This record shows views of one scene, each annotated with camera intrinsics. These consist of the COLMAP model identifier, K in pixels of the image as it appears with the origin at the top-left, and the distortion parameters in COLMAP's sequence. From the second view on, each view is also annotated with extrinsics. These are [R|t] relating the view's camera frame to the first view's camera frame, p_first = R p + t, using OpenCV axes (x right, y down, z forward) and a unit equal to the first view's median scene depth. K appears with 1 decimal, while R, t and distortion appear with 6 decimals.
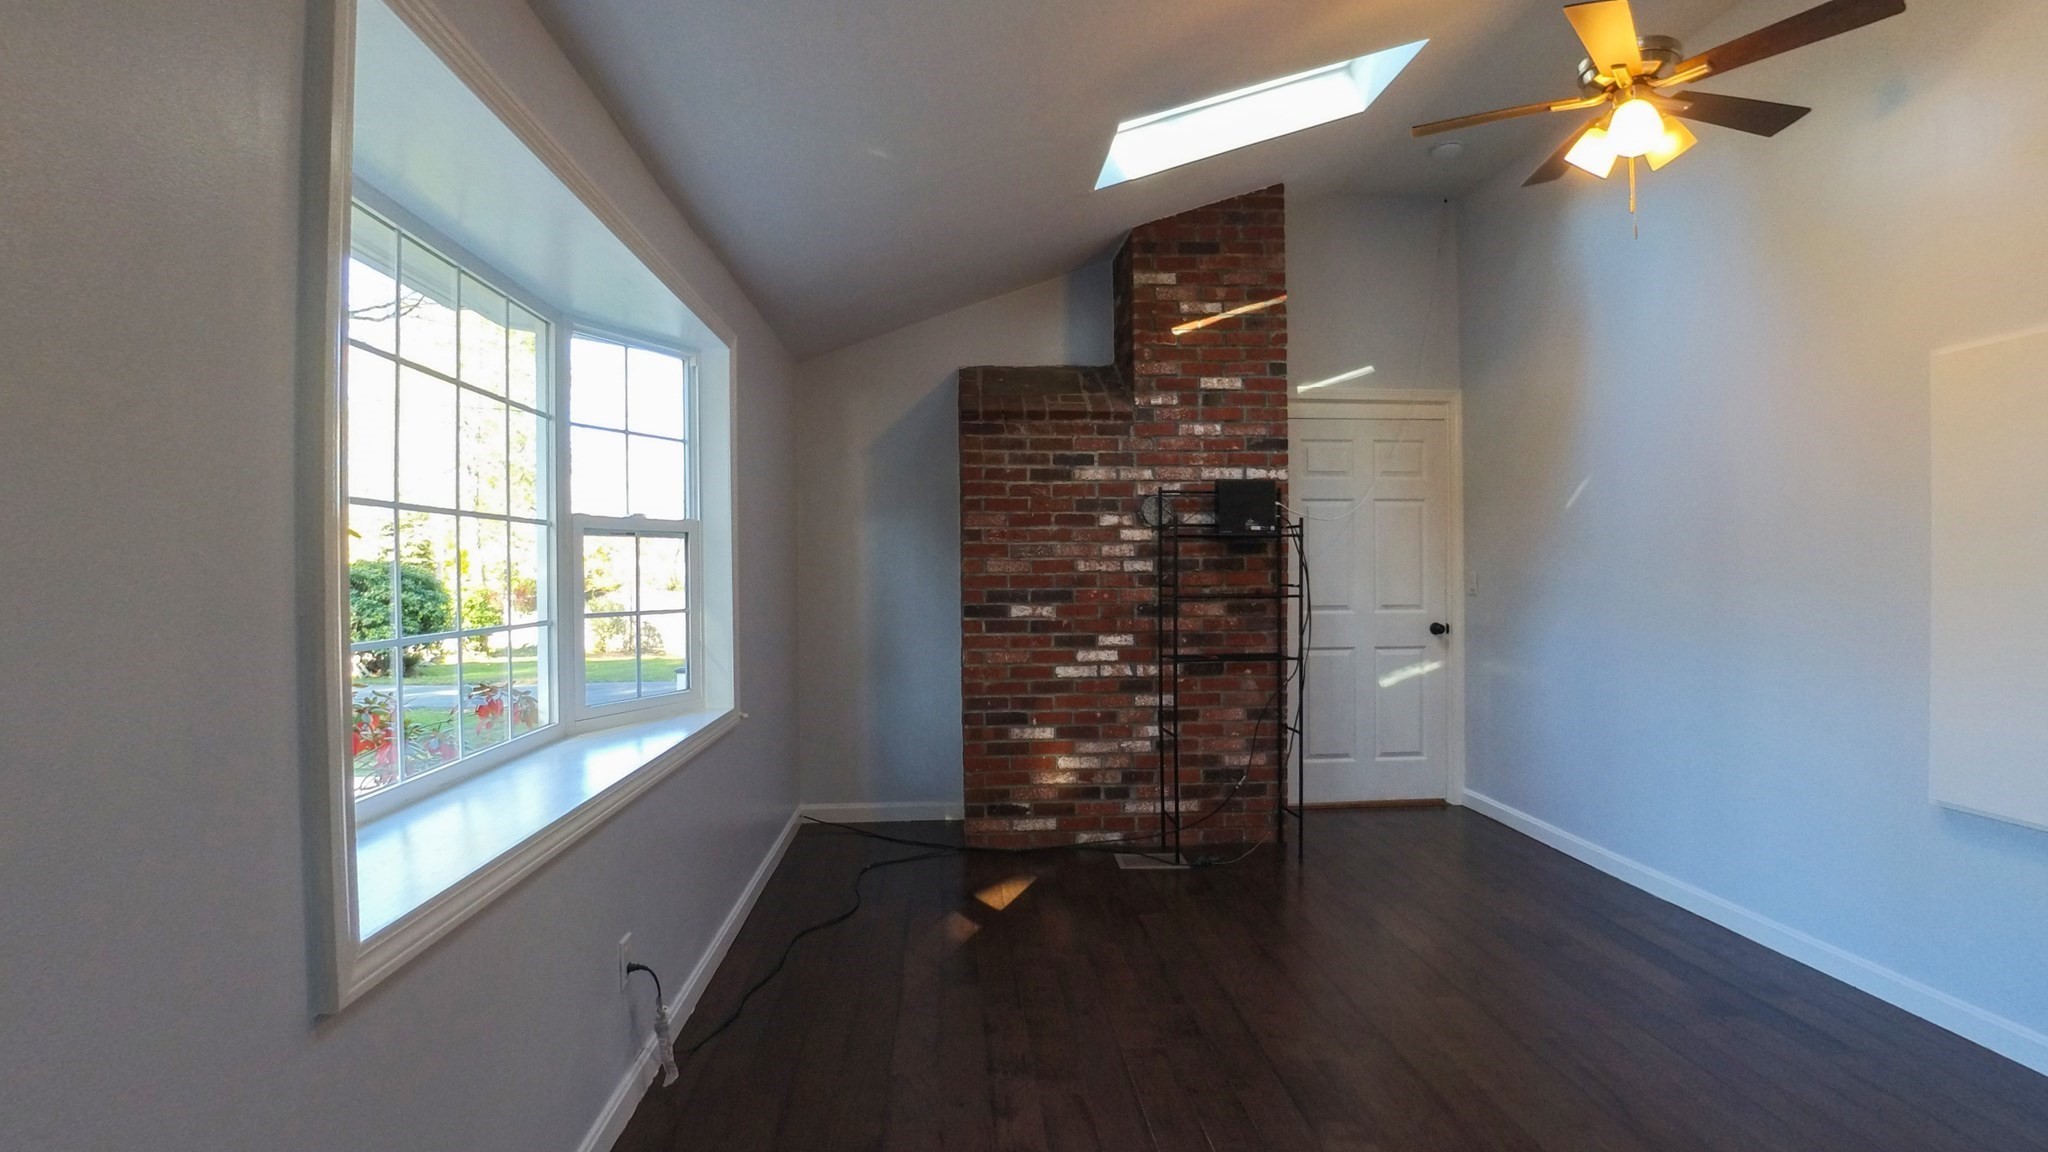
lens RADIAL K [[905.0, 0, 1018.6], [0, 905.0, 577.6], [0, 0, 1]] dist [-0.009166, -0.000768]
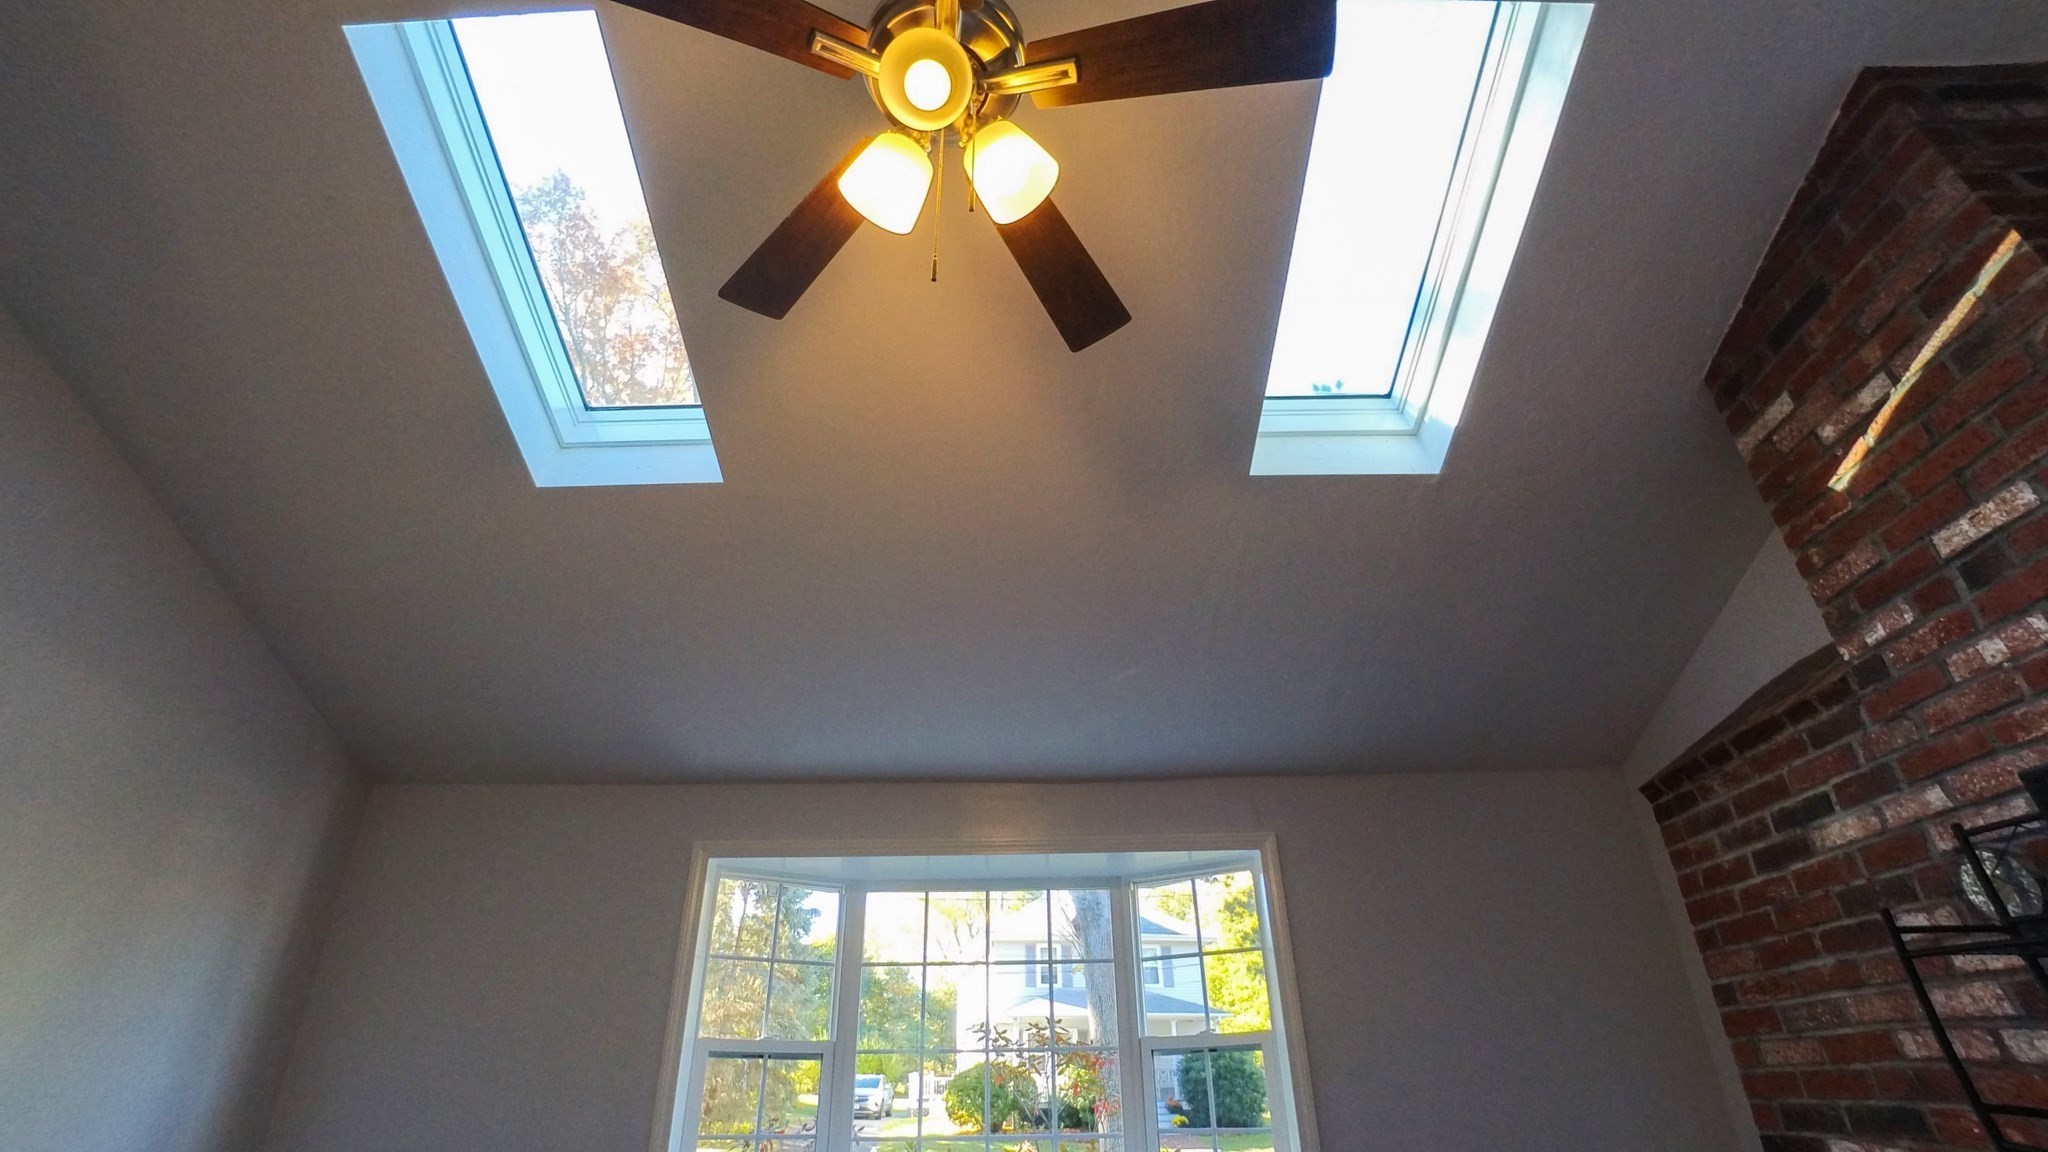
lens RADIAL K [[924.5, 0, 1030.3], [0, 924.5, 582.2], [0, 0, 1]] dist [-0.072741, 0.021021]
pose [[-0.081598, -0.487163, -0.869491, 0.589243], [0.013898, 0.871759, -0.489738, -0.007397], [0.996568, -0.052046, -0.064364, 0.609824]]
